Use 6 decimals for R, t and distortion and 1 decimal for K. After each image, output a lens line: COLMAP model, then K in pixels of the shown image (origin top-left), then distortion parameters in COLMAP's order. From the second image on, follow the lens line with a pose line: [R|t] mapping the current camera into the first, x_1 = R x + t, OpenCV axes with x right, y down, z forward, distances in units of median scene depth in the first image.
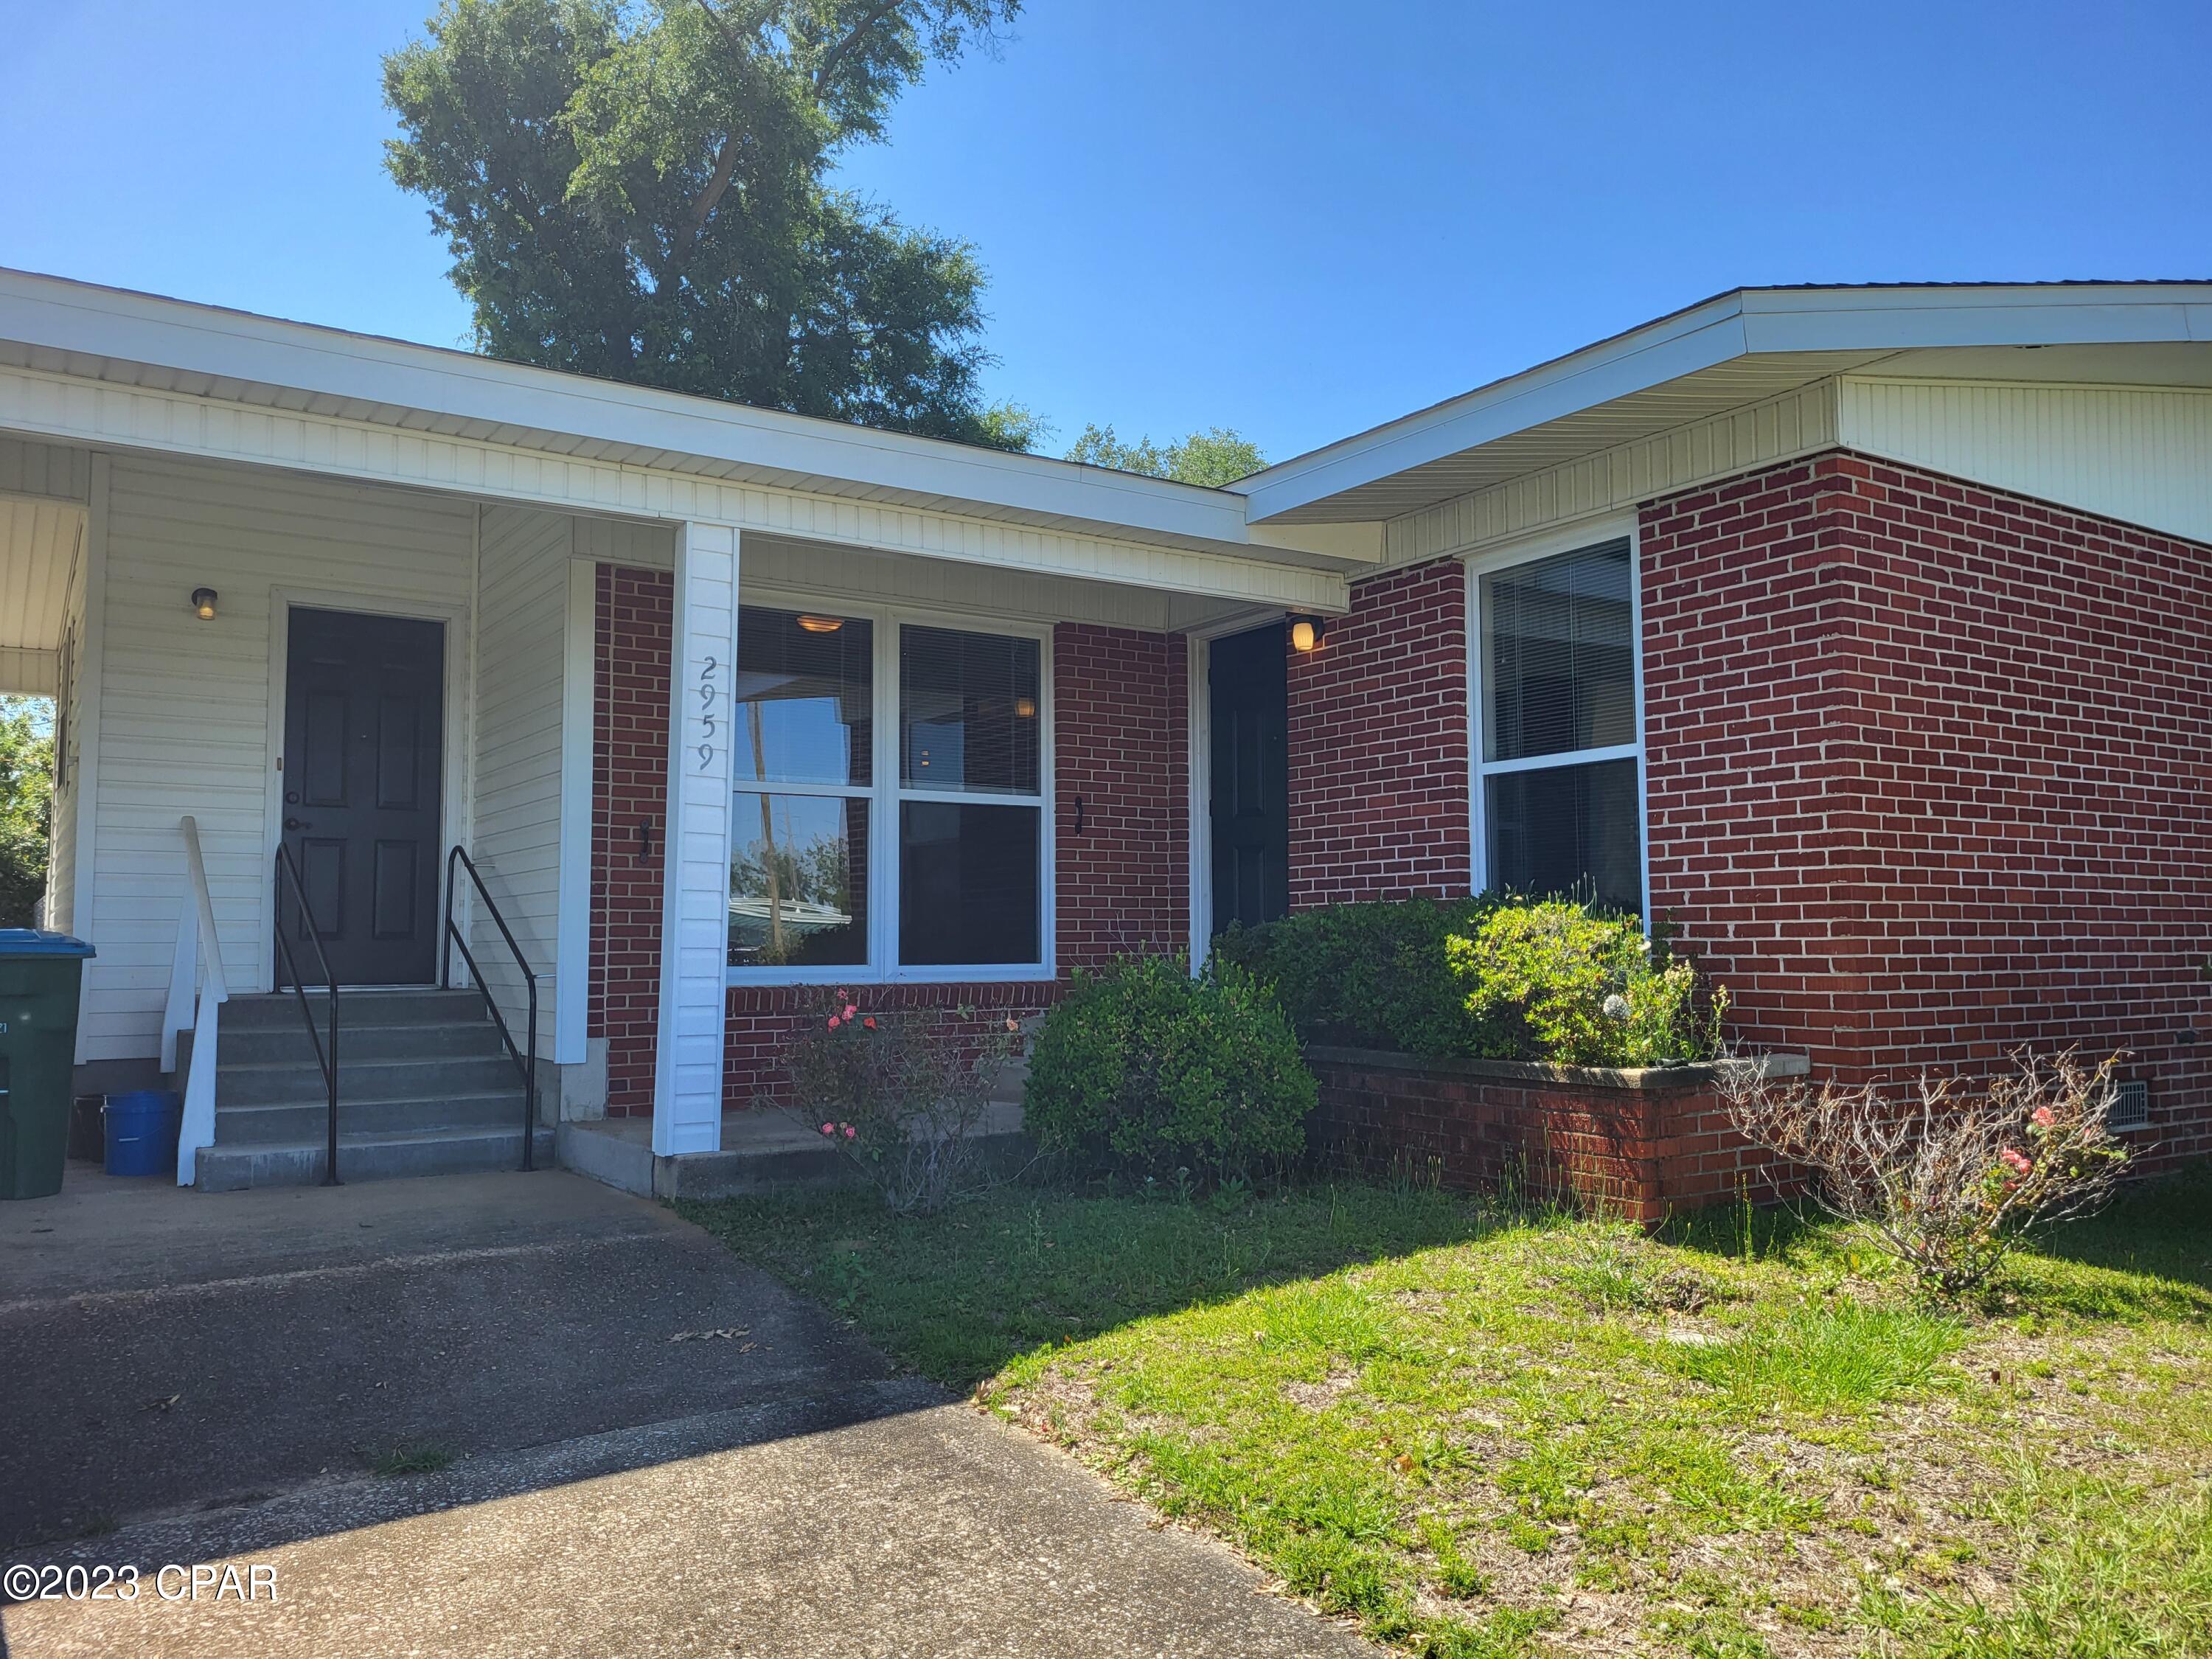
lens RADIAL K [[1639.6, 0, 1106.0], [0, 1639.6, 829.5], [0, 0, 1]] dist [0.032794, -0.000054]
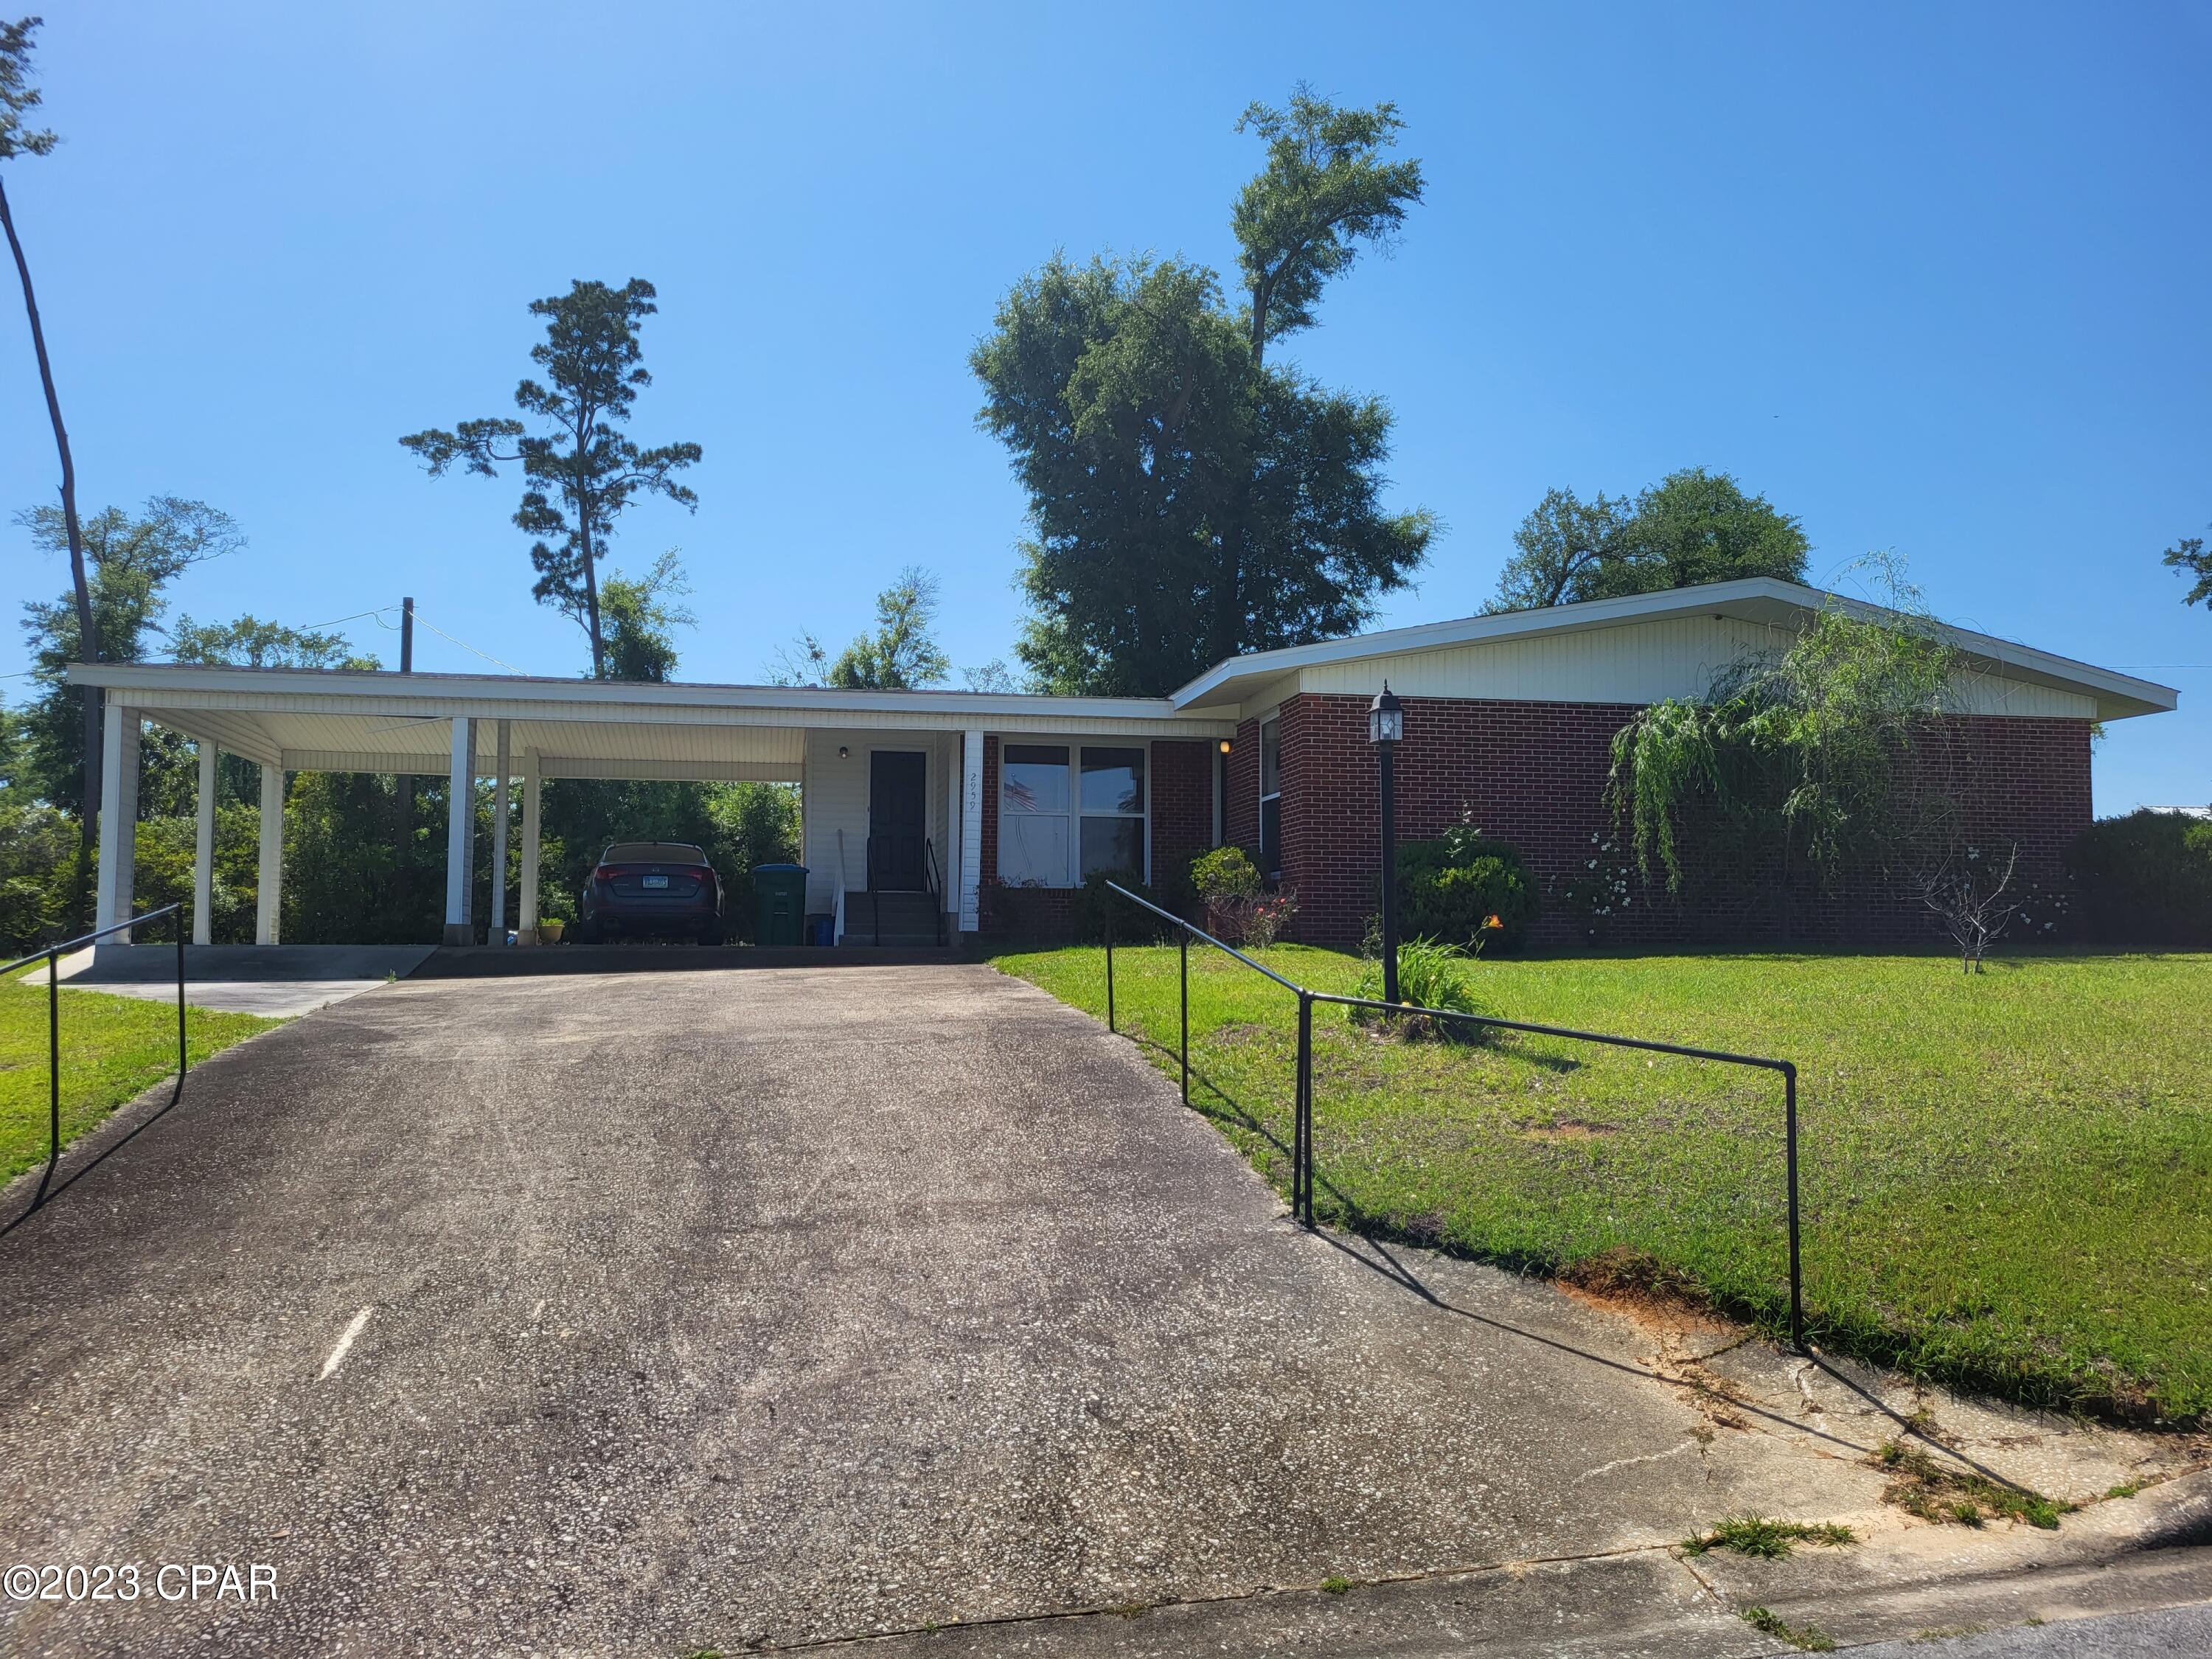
lens RADIAL K [[1639.6, 0, 1106.0], [0, 1639.6, 829.5], [0, 0, 1]] dist [0.032794, -0.000054]
pose [[0.925722, -0.021793, -0.377577, 0.254275], [0.019121, 0.999759, -0.010824, 0.008863], [0.377722, 0.002800, 0.925915, -0.391542]]
